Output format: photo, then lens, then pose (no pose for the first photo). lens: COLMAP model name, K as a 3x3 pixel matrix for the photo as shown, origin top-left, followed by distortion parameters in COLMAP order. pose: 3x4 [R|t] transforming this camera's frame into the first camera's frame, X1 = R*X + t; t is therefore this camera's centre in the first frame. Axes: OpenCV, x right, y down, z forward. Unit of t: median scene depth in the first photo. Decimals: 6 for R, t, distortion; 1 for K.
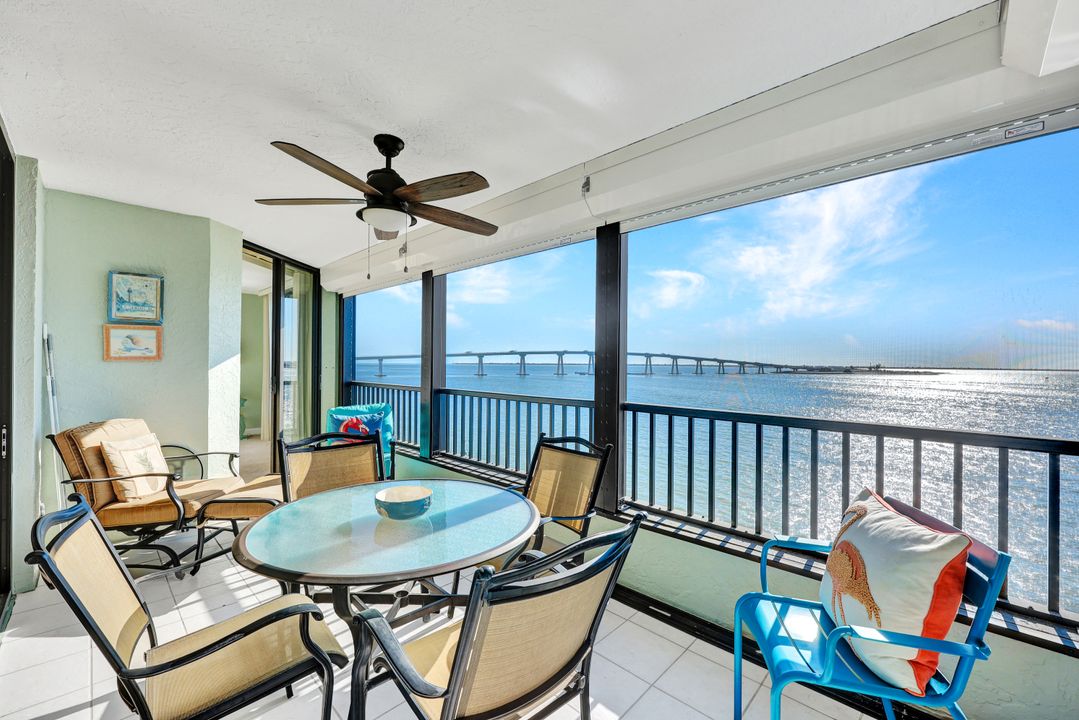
lens RADIAL K [[434.3, 0, 554.6], [0, 434.3, 360.0], [0, 0, 1]] dist [0.001645, 0.000233]
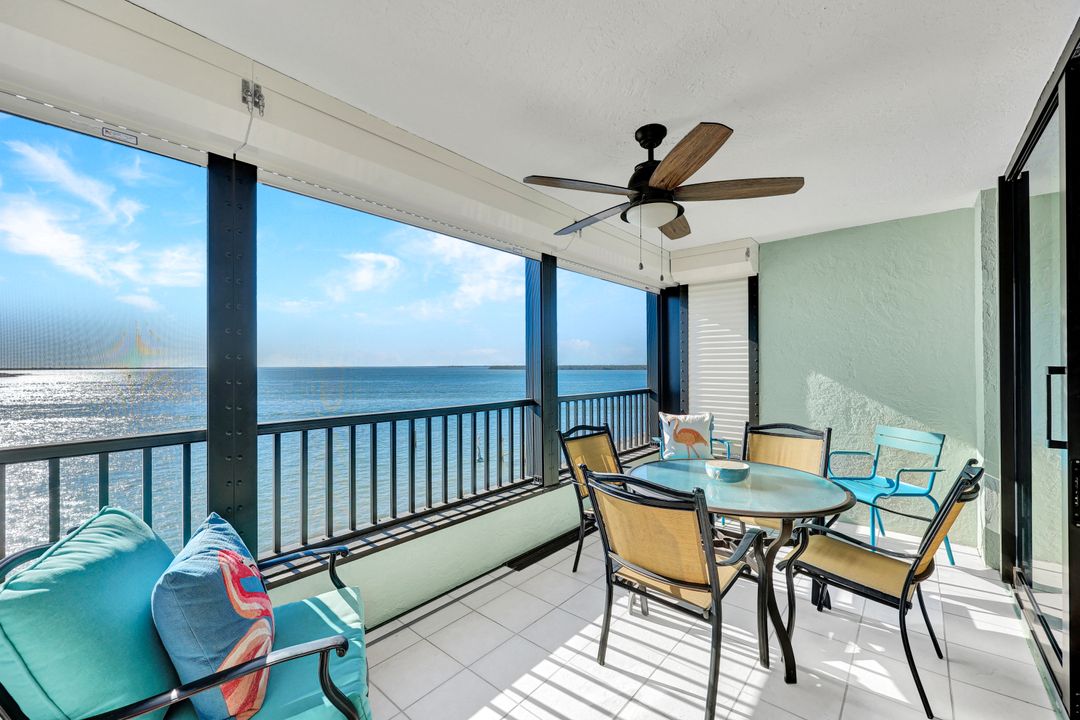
lens RADIAL K [[434.7, 0, 540.9], [0, 434.7, 360.9], [0, 0, 1]] dist [0.001645, 0.000233]
pose [[-0.076642, 0.010176, 0.997007, -0.586173], [0.001853, 0.999948, -0.010063, 0.004361], [-0.997057, 0.001076, -0.076656, 0.604468]]
